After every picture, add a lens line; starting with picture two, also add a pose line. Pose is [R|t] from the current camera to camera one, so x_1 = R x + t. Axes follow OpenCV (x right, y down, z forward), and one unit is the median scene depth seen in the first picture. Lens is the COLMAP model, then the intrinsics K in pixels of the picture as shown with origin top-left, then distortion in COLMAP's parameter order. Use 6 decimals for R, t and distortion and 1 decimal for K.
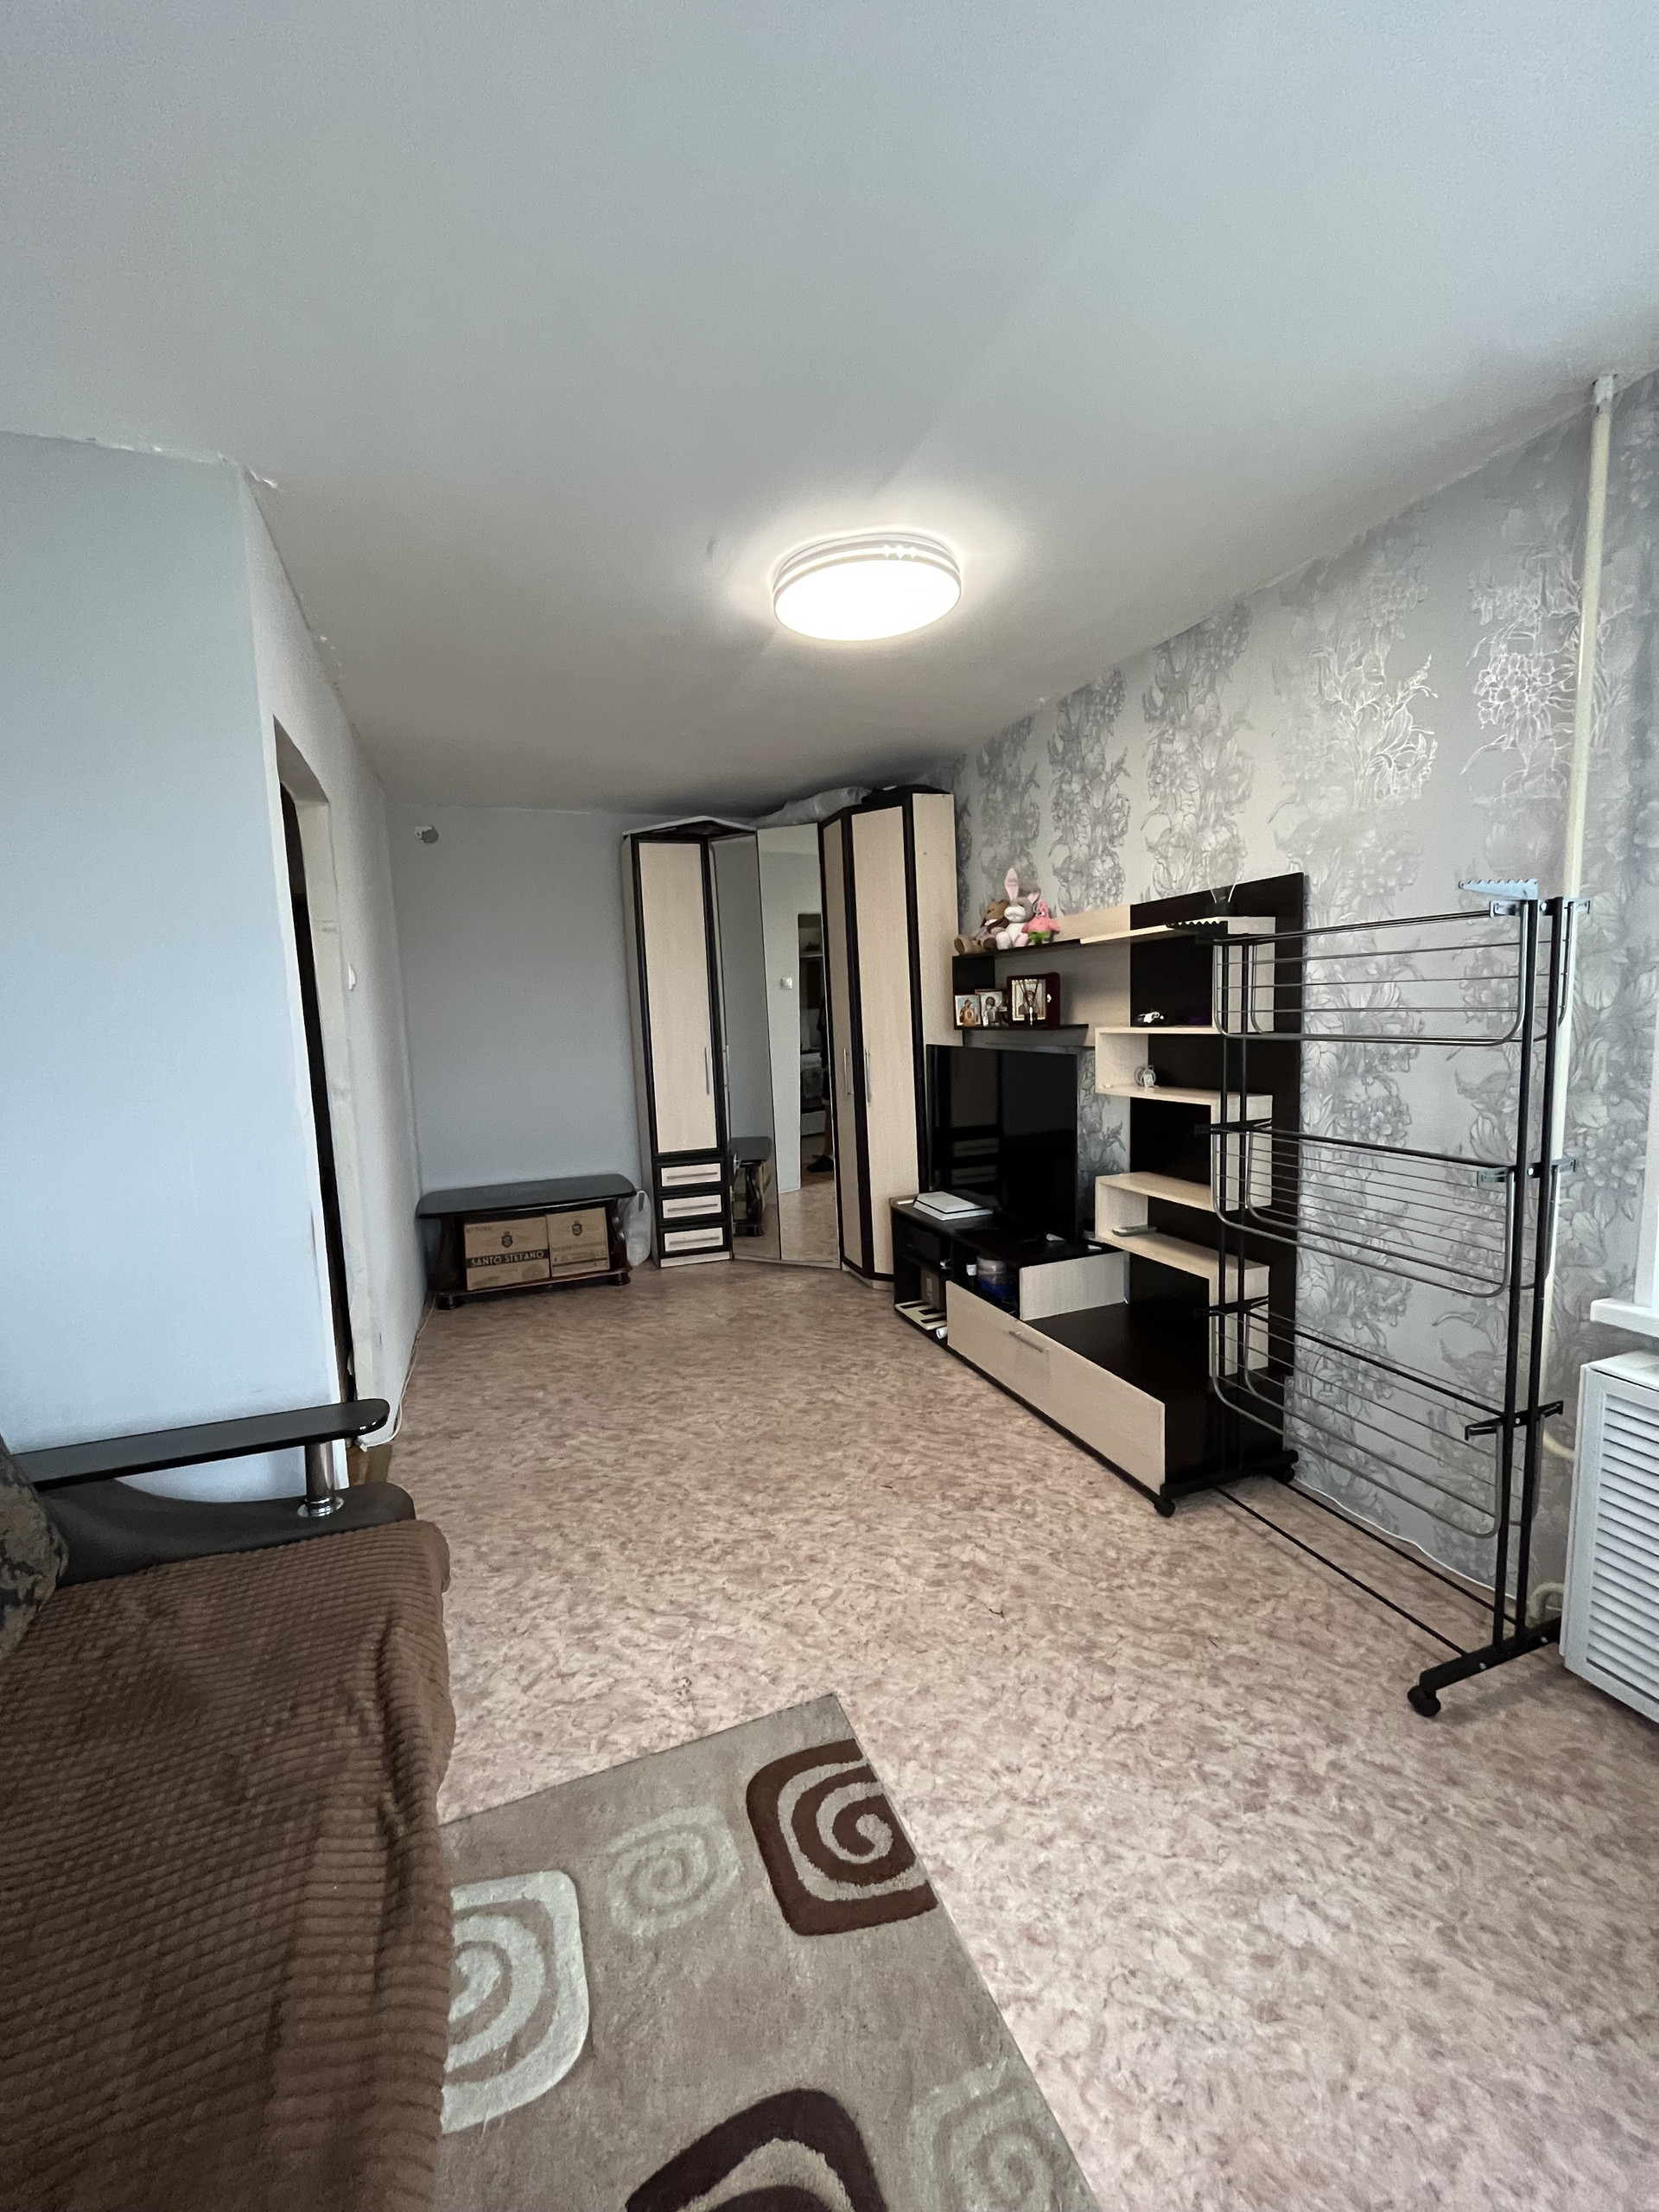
lens RADIAL K [[893.3, 0, 826.5], [0, 893.3, 1105.8], [0, 0, 1]] dist [-0.003301, 0.000417]
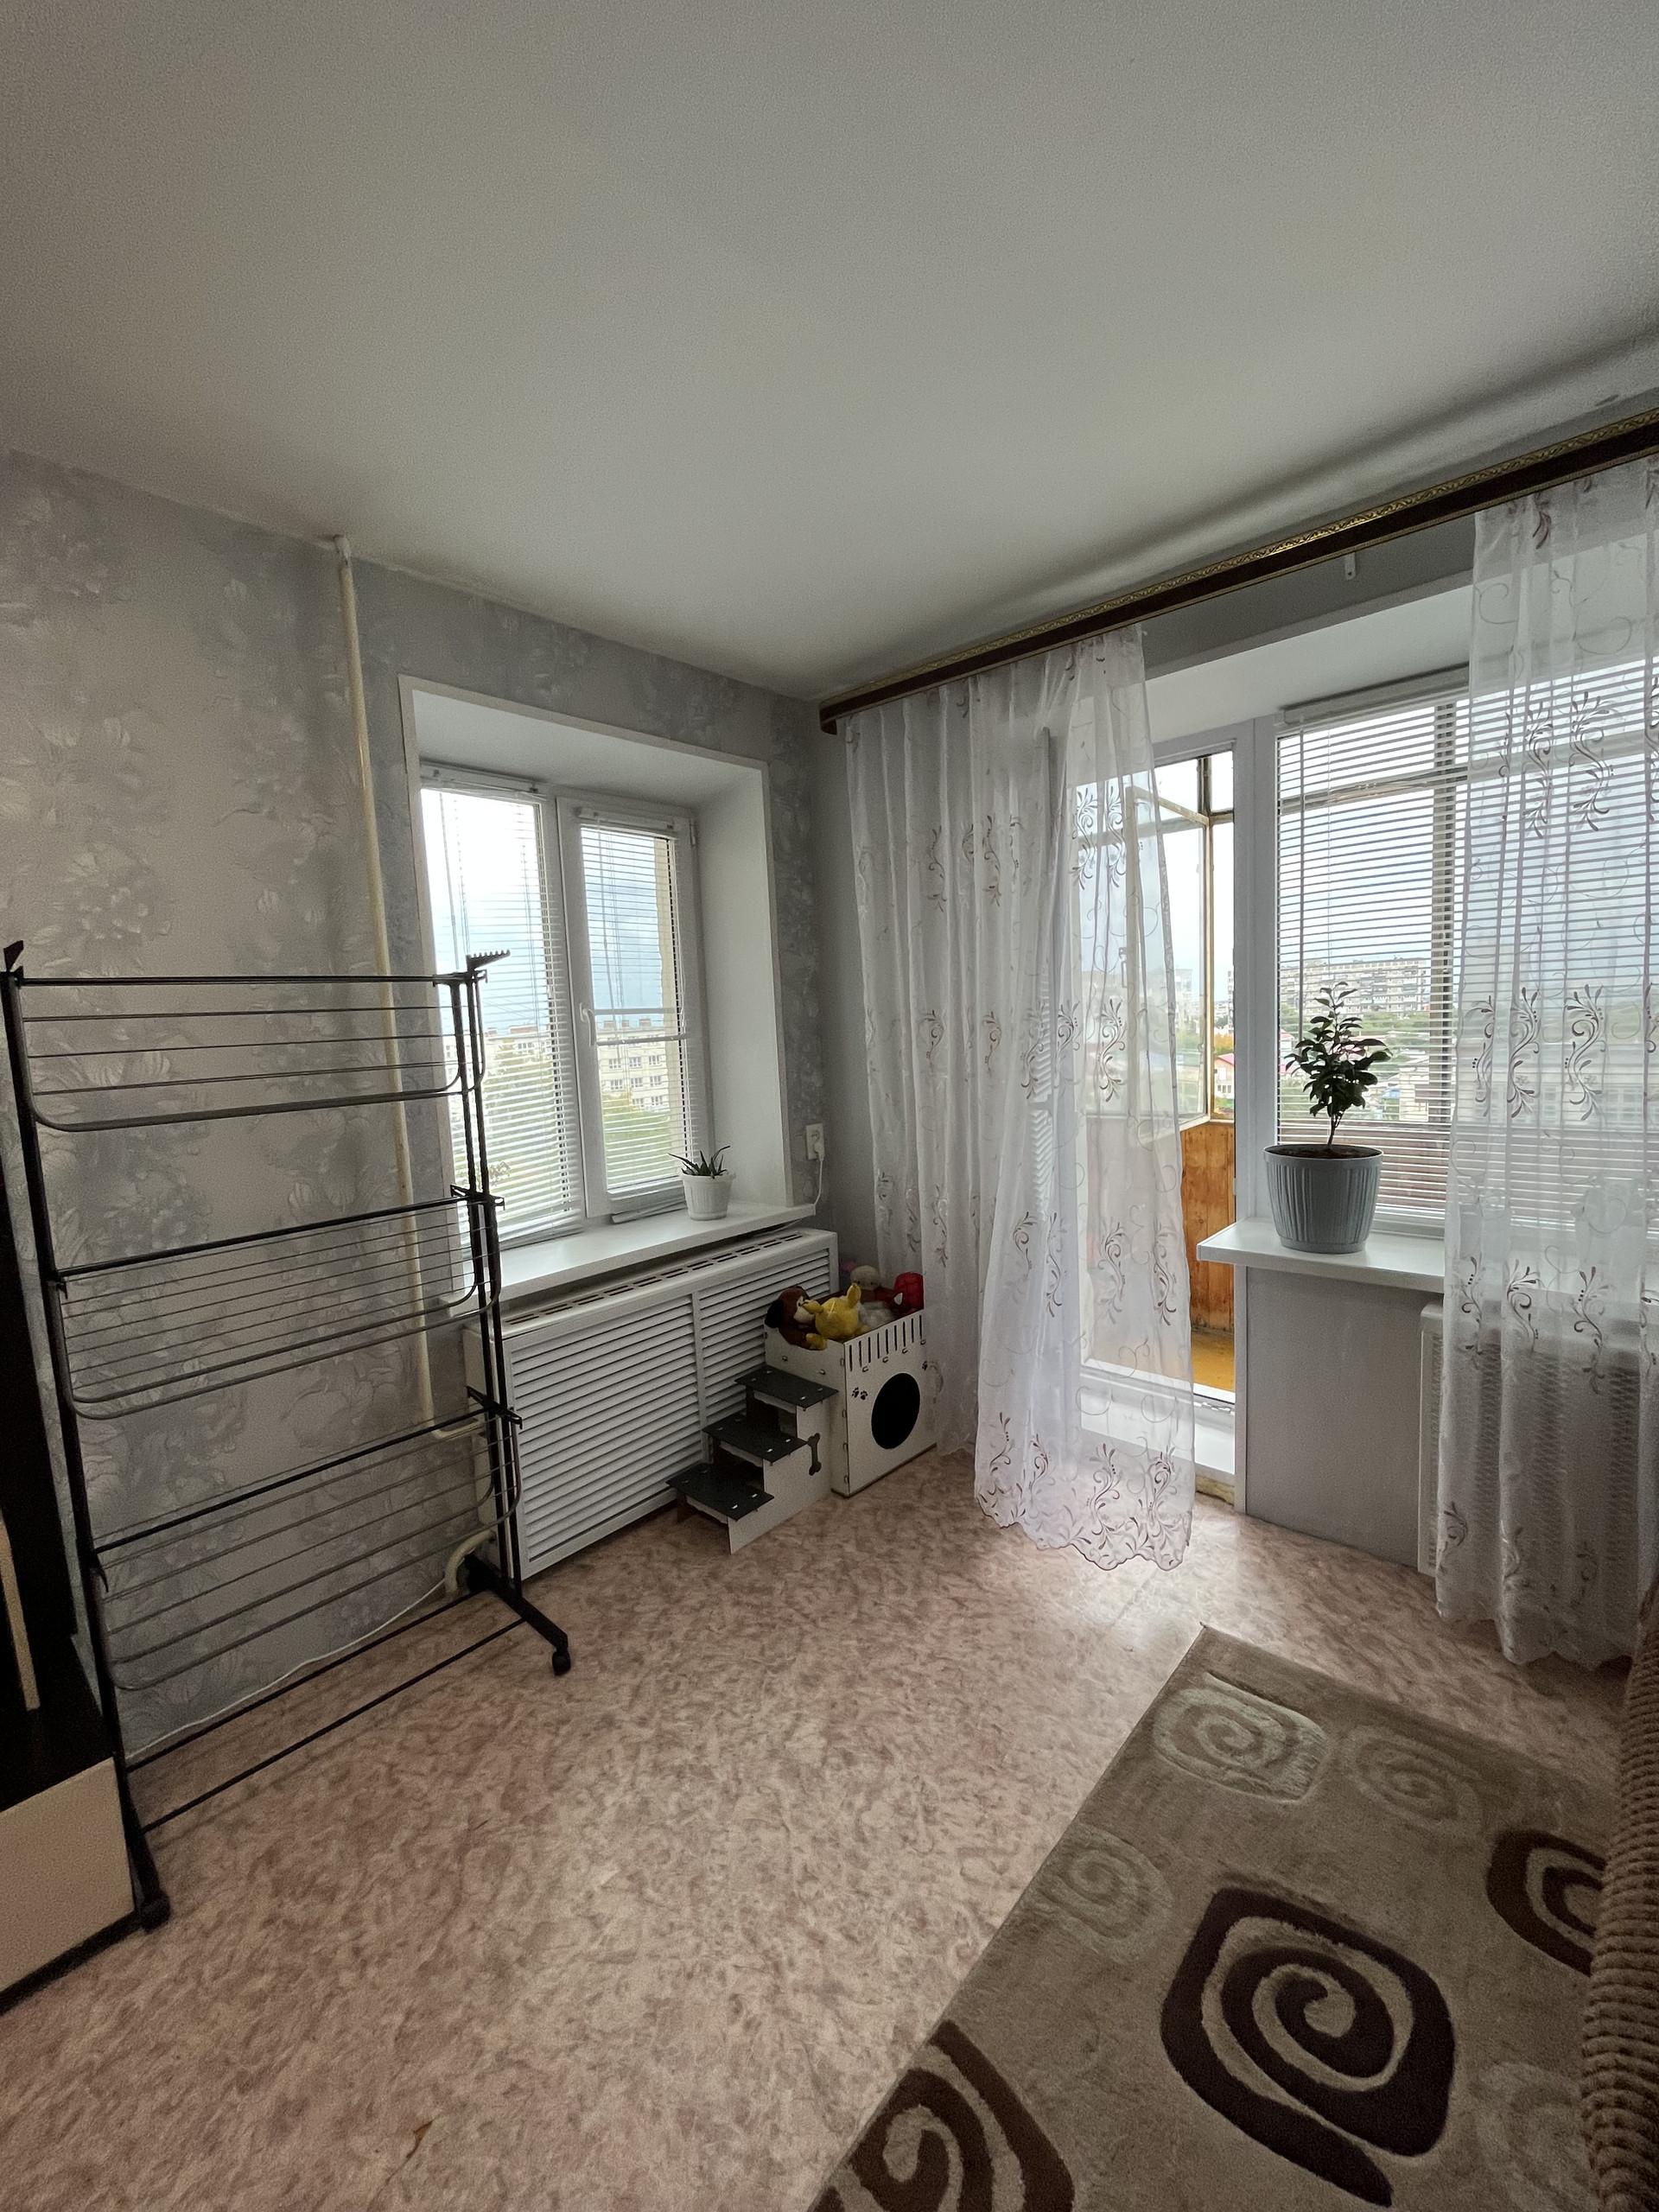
lens RADIAL K [[893.3, 0, 827.4], [0, 893.3, 1106.5], [0, 0, 1]] dist [-0.003301, 0.000417]
pose [[-0.452810, -0.031831, 0.891039, -0.411493], [0.165198, 0.979064, 0.118926, -0.092000], [-0.876170, 0.201048, -0.438071, 0.911745]]
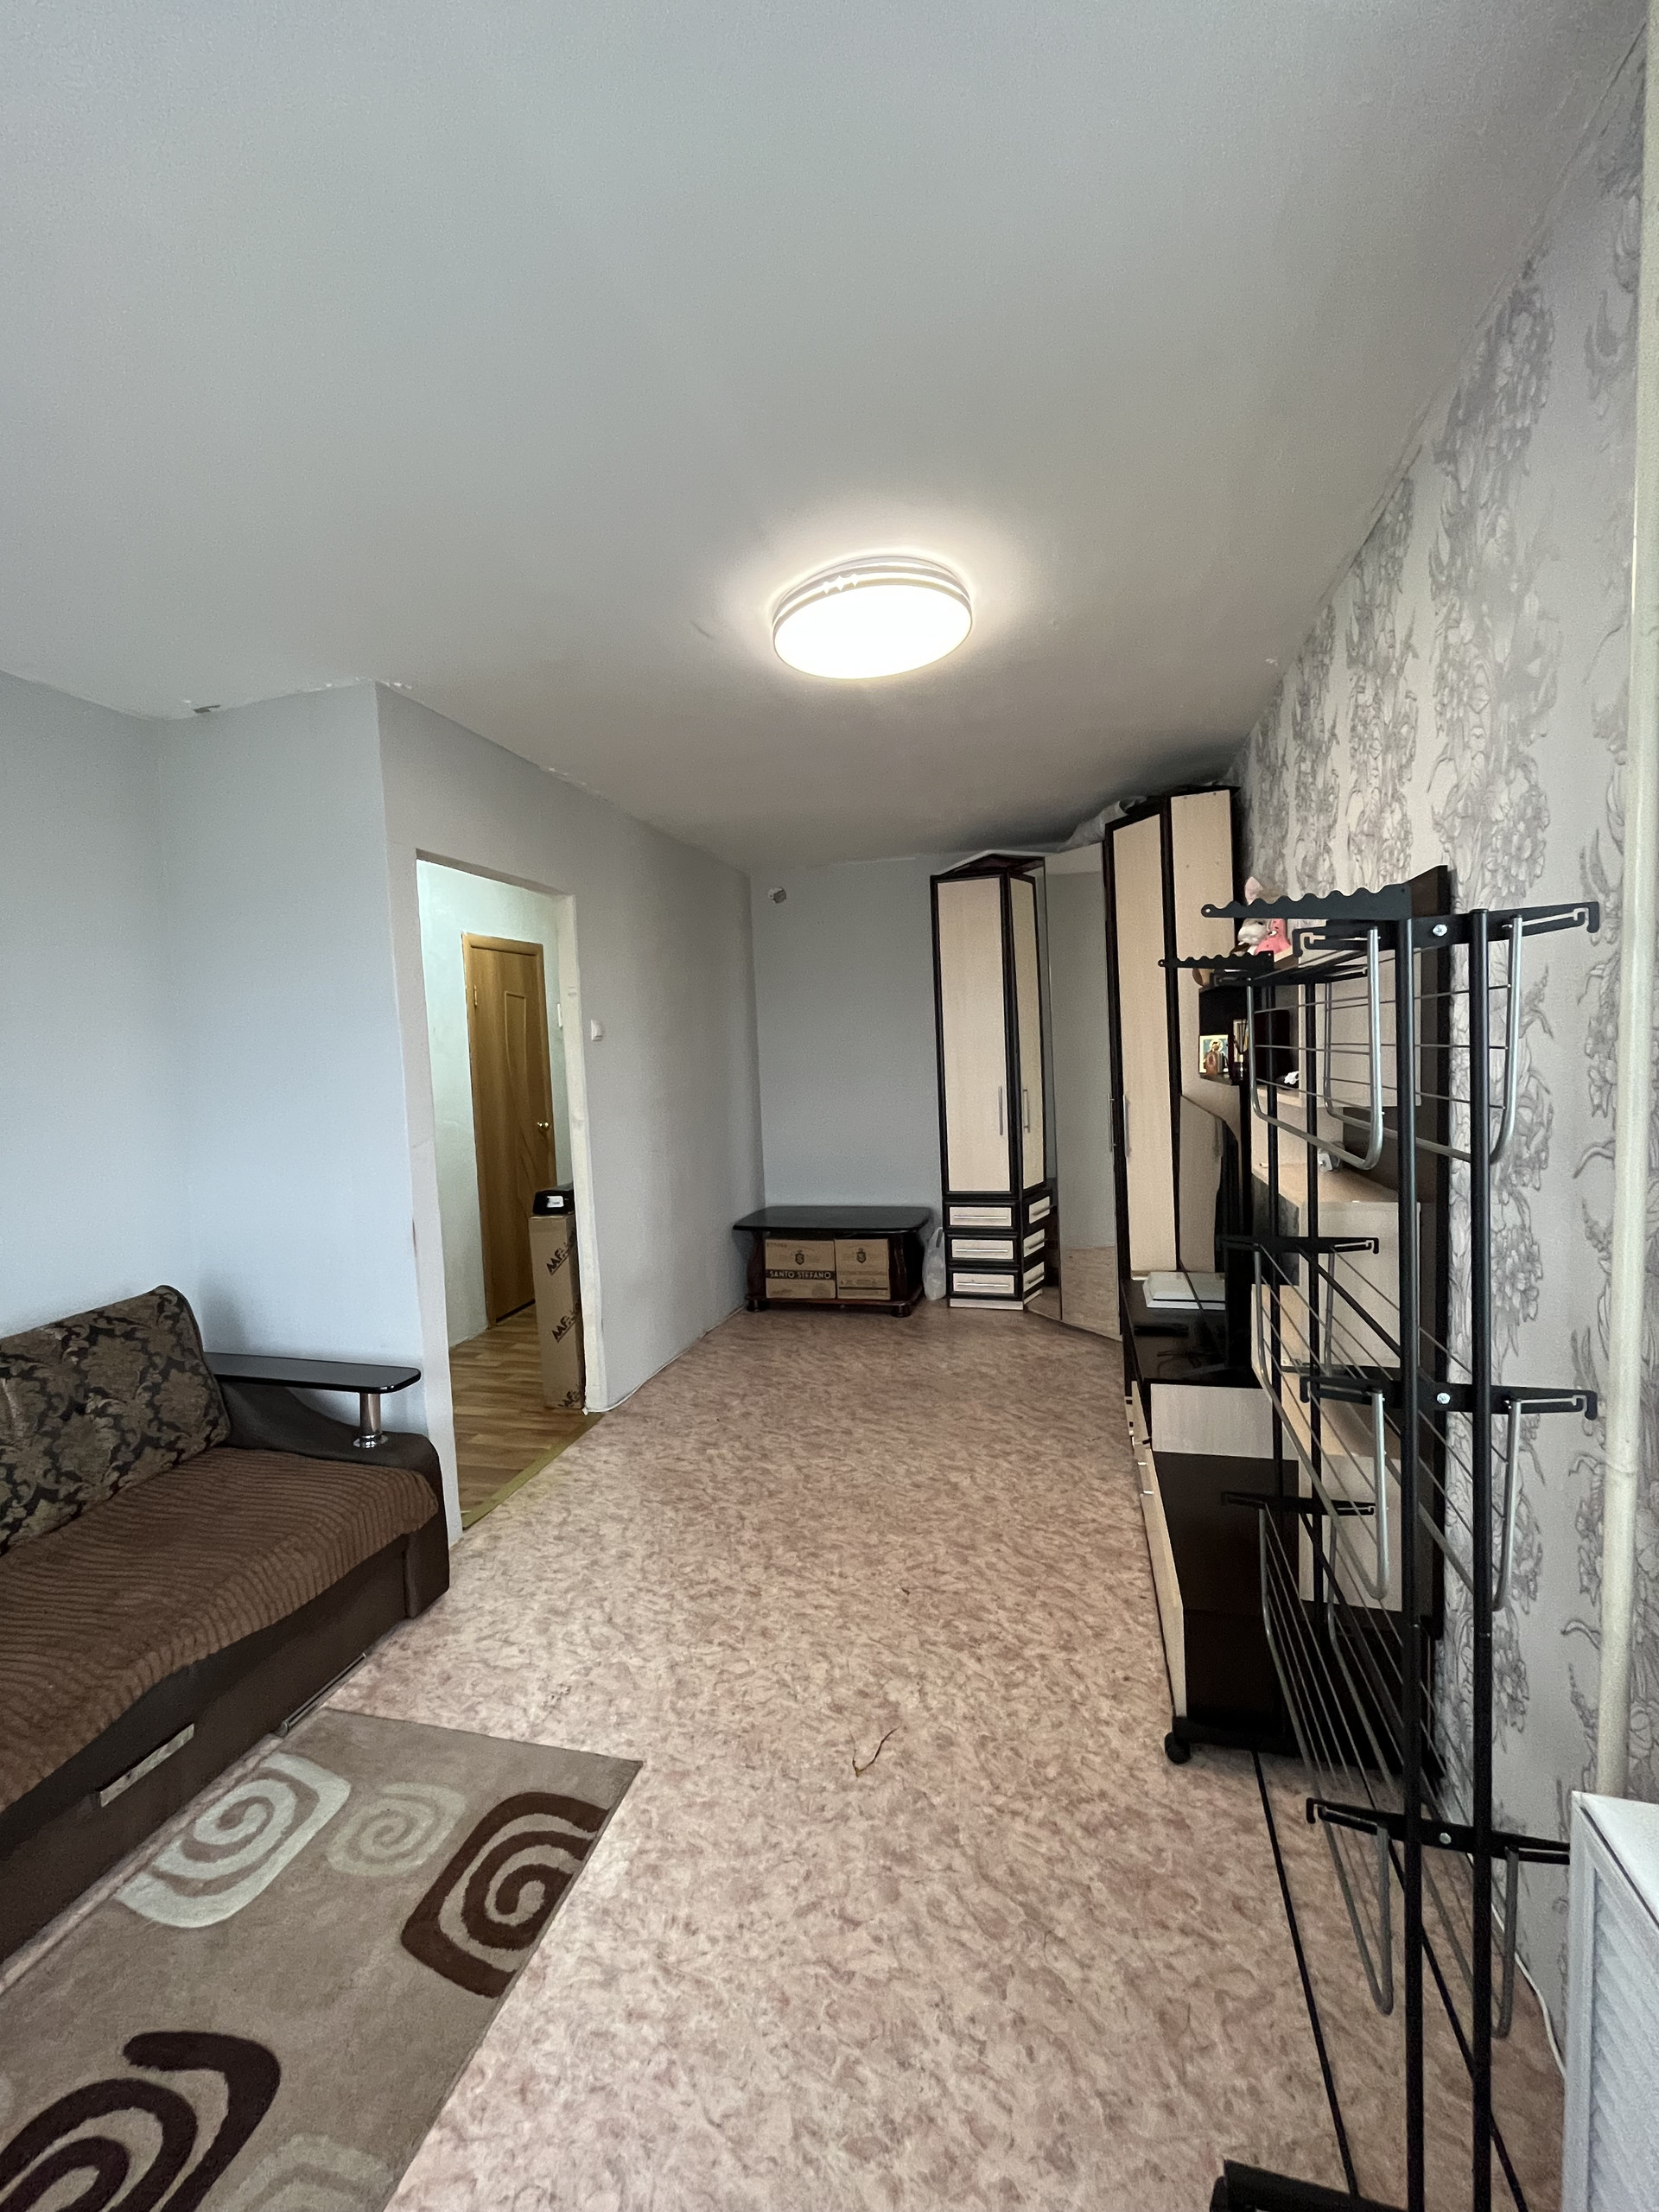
lens RADIAL K [[893.3, 0, 827.1], [0, 893.3, 1105.9], [0, 0, 1]] dist [-0.003301, 0.000417]
pose [[0.811572, 0.039930, -0.582886, 0.664445], [-0.052639, 0.998602, -0.004883, -0.072181], [0.581876, 0.034645, 0.812539, 0.261915]]
